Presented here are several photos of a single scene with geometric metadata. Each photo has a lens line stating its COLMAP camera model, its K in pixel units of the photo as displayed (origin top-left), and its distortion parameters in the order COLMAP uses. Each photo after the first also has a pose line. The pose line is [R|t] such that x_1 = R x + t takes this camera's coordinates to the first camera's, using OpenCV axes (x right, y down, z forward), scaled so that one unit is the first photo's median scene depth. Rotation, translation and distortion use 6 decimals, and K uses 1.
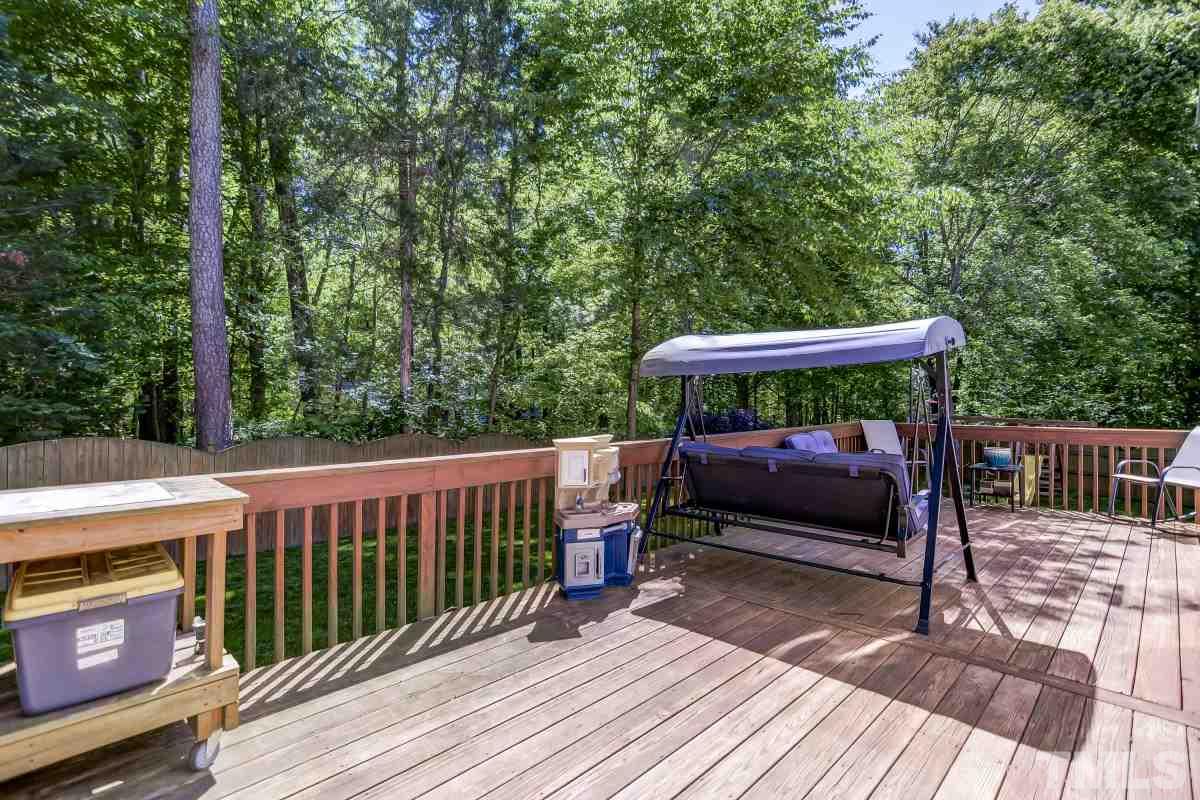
lens RADIAL K [[579.2, 0, 598.2], [0, 579.2, 392.9], [0, 0, 1]] dist [-0.008784, 0.000820]
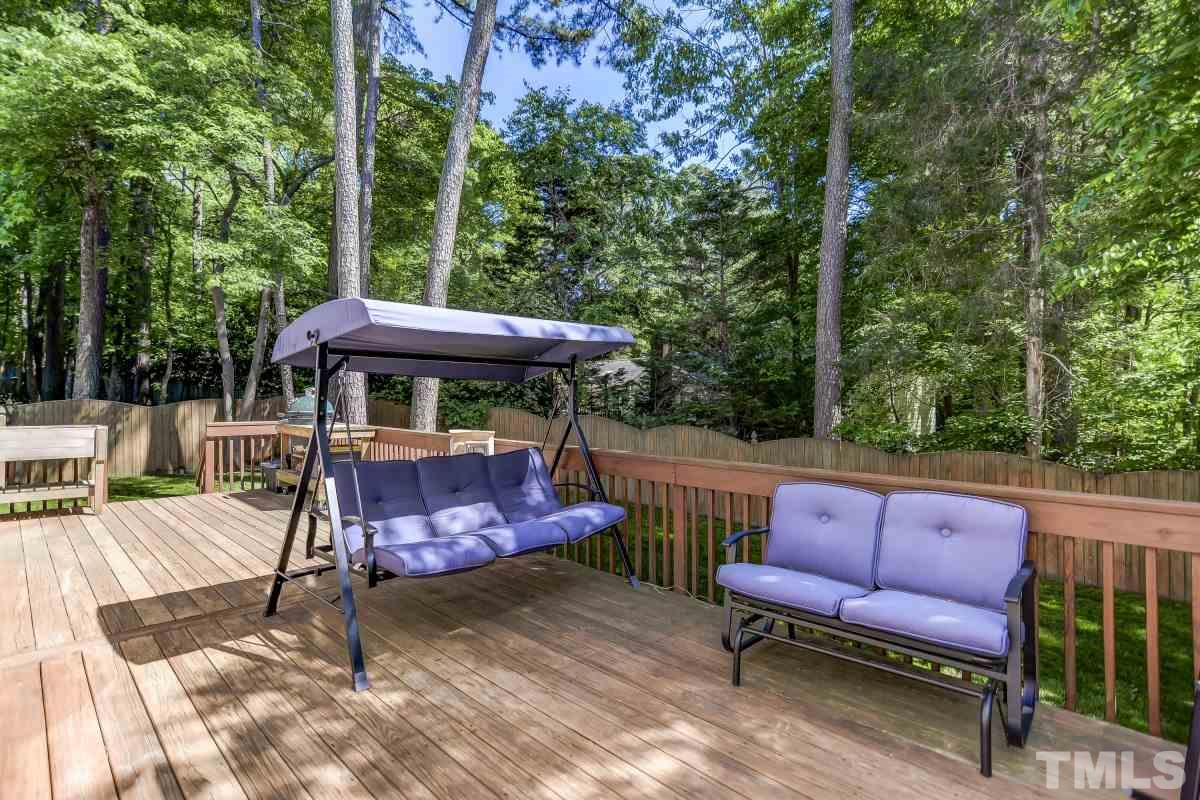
lens RADIAL K [[579.2, 0, 597.9], [0, 579.2, 396.6], [0, 0, 1]] dist [-0.008784, 0.000820]
pose [[0.006819, -0.004676, -0.999966, 1.693613], [-0.006300, 0.999969, -0.004719, -0.001343], [0.999957, 0.006332, 0.006789, 1.637835]]
